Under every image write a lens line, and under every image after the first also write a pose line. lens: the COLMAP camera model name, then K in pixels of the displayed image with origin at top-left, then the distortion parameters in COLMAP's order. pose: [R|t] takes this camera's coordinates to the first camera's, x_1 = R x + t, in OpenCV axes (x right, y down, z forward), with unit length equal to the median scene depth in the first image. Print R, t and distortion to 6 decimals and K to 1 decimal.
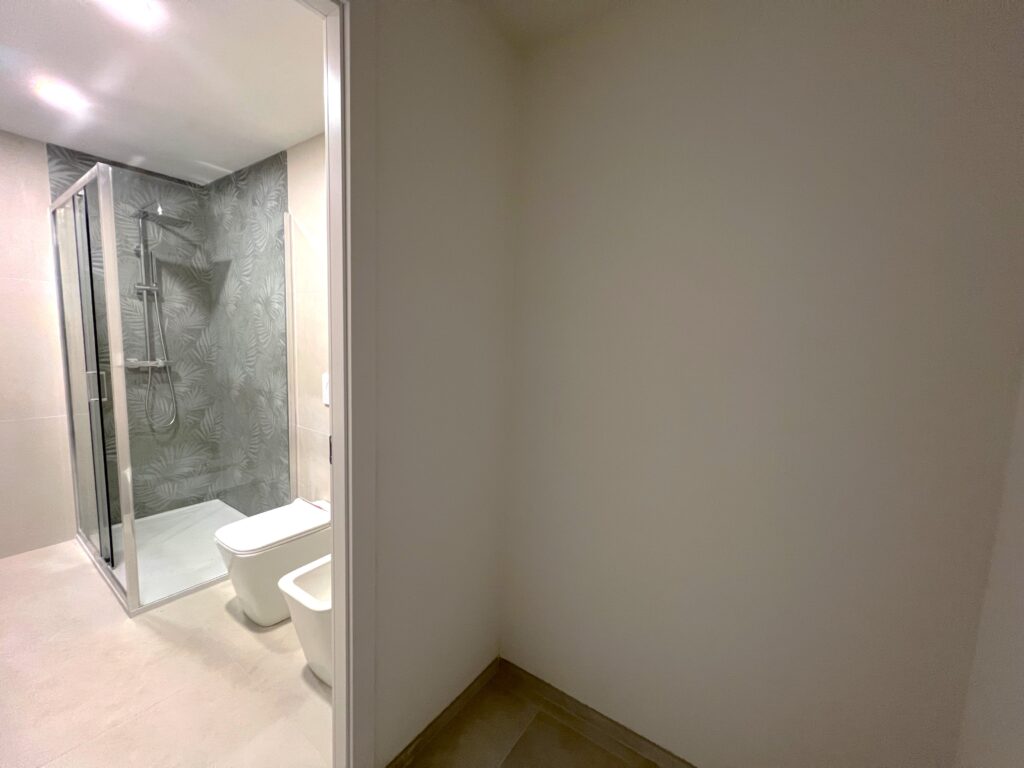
lens RADIAL K [[412.8, 0, 516.0], [0, 412.8, 386.3], [0, 0, 1]] dist [-0.000438, -0.000121]
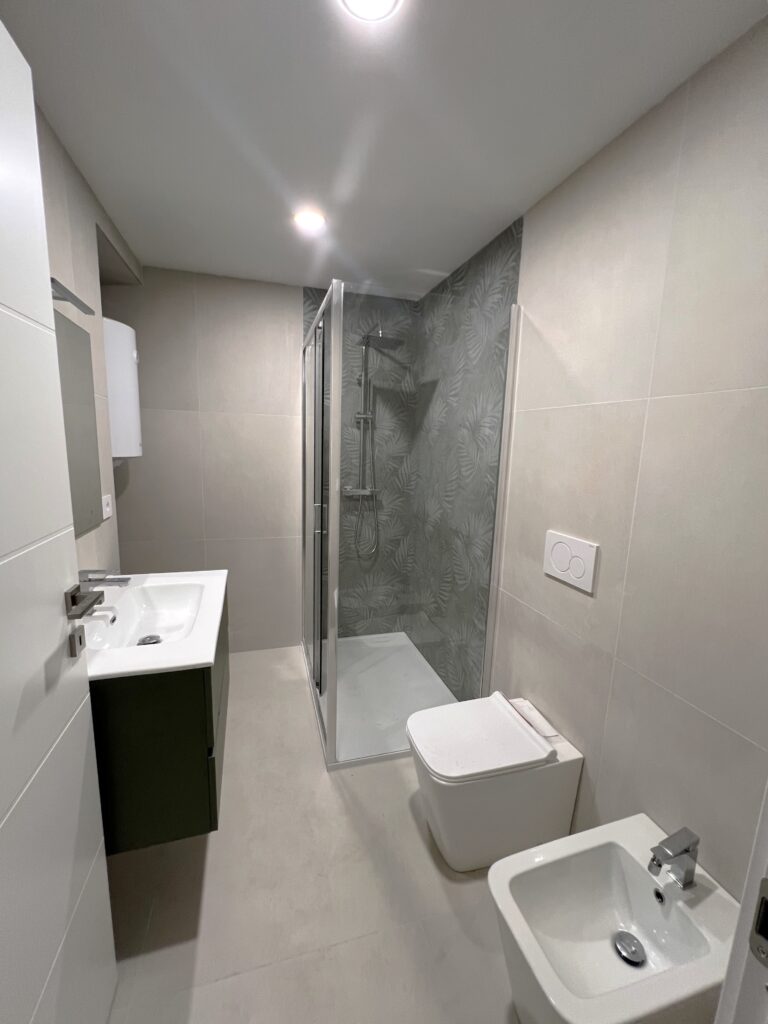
lens RADIAL K [[412.8, 0, 377.3], [0, 412.8, 509.3], [0, 0, 1]] dist [-0.000438, -0.000121]
pose [[0.774419, 0.089261, -0.626345, -0.223047], [-0.071341, 0.996004, 0.053735, -0.070271], [0.628639, 0.003071, 0.777692, 0.243308]]
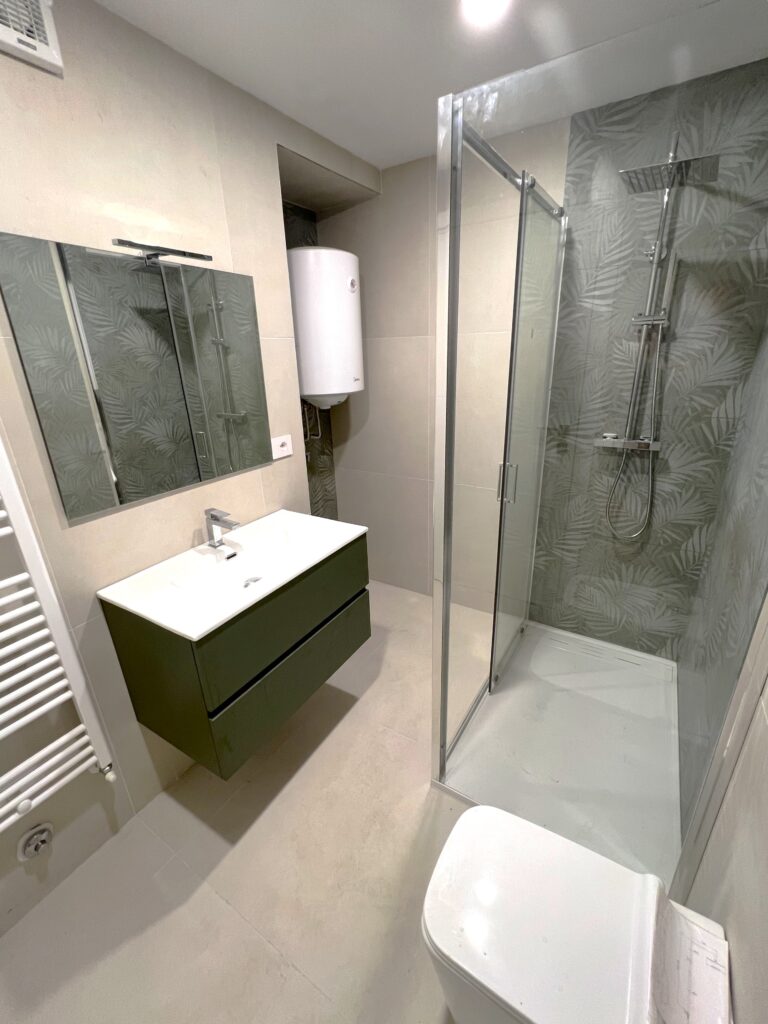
lens RADIAL K [[422.6, 0, 387.4], [0, 422.6, 512.2], [0, 0, 1]] dist [-0.006843, 0.000076]
pose [[0.051553, 0.315259, -0.947605, -0.238311], [-0.074342, 0.947445, 0.311161, -0.133745], [0.995899, 0.054405, 0.072281, 0.582657]]
